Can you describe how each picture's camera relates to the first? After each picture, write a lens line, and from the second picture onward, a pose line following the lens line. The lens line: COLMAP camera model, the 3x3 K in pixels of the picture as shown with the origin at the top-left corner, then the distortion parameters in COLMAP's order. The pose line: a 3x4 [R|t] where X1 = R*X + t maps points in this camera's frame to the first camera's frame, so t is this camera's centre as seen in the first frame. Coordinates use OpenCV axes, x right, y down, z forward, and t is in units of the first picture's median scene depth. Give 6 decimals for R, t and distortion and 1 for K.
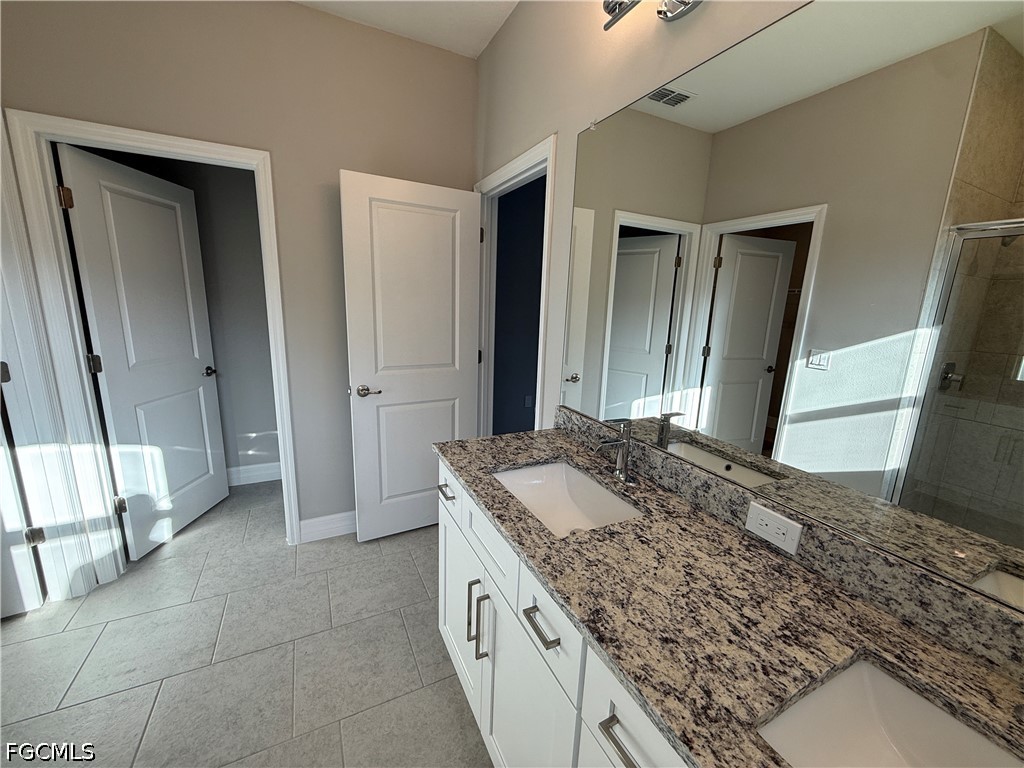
lens RADIAL K [[407.1, 0, 507.2], [0, 407.1, 381.2], [0, 0, 1]] dist [-0.002631, 0.000856]
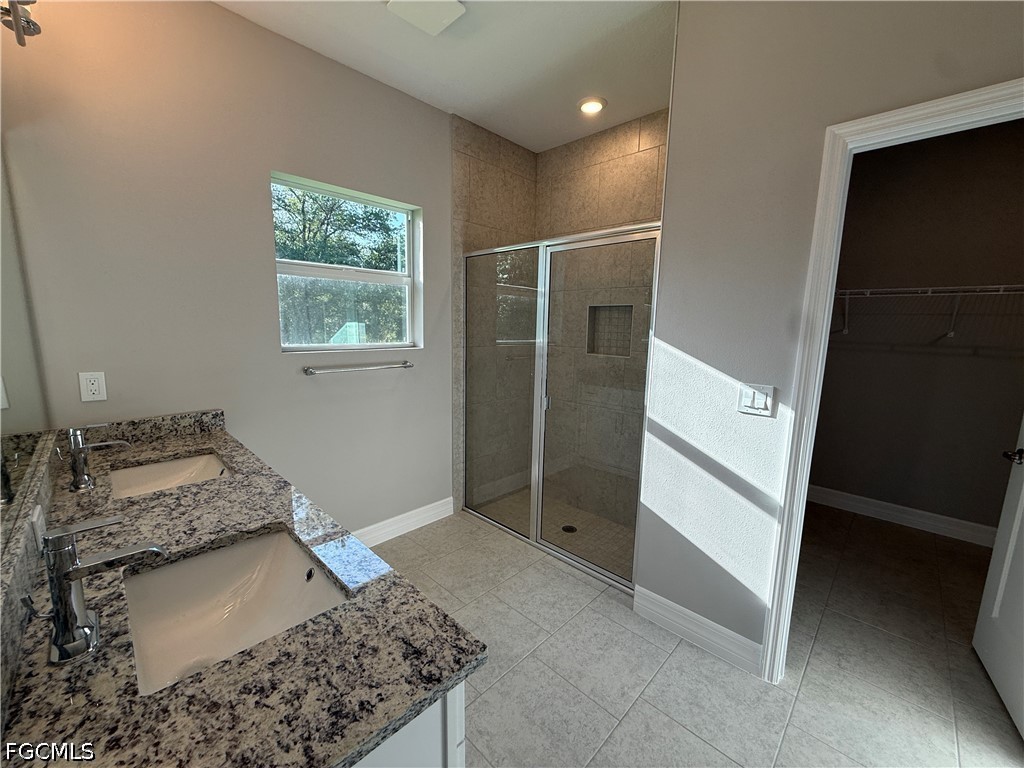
lens RADIAL K [[407.1, 0, 507.2], [0, 407.1, 385.8], [0, 0, 1]] dist [-0.002631, 0.000856]
pose [[-0.944005, 0.004434, -0.329901, -0.042606], [-0.108932, 0.939649, 0.324336, -0.176102], [0.311429, 0.342112, -0.886550, 0.908537]]
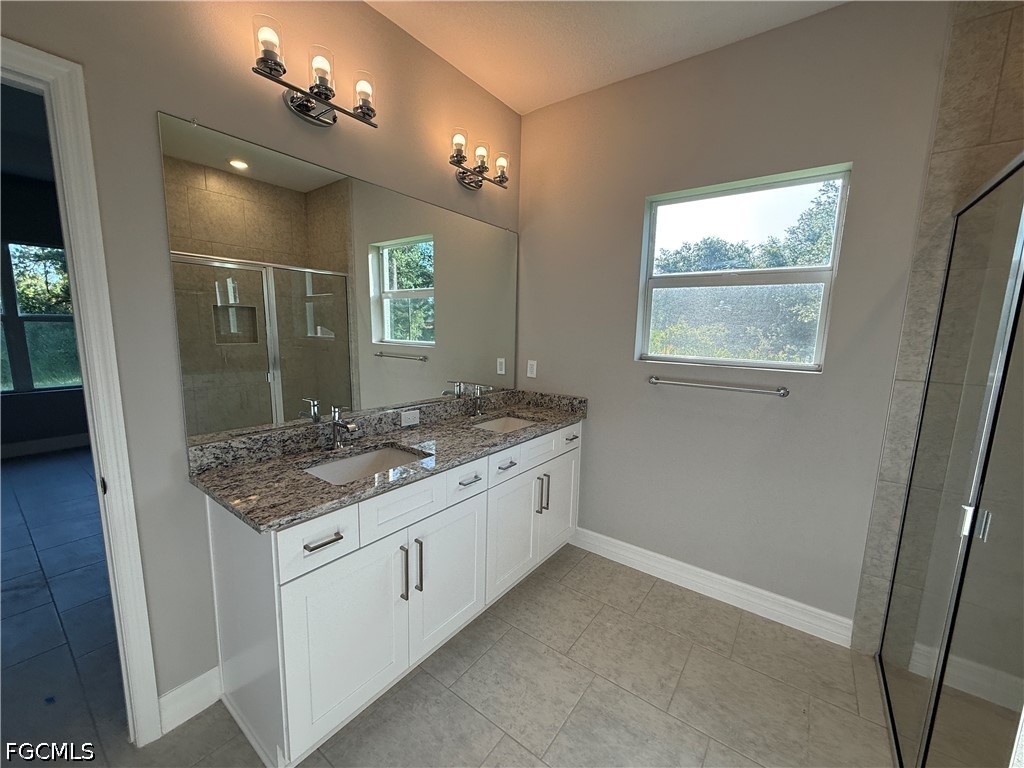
lens RADIAL K [[407.1, 0, 511.4], [0, 407.1, 384.8], [0, 0, 1]] dist [-0.002631, 0.000856]
pose [[-0.458637, -0.165080, 0.873155, -0.659466], [0.140677, 0.956714, 0.254770, -0.133819], [-0.877418, 0.239680, -0.415562, 0.600989]]
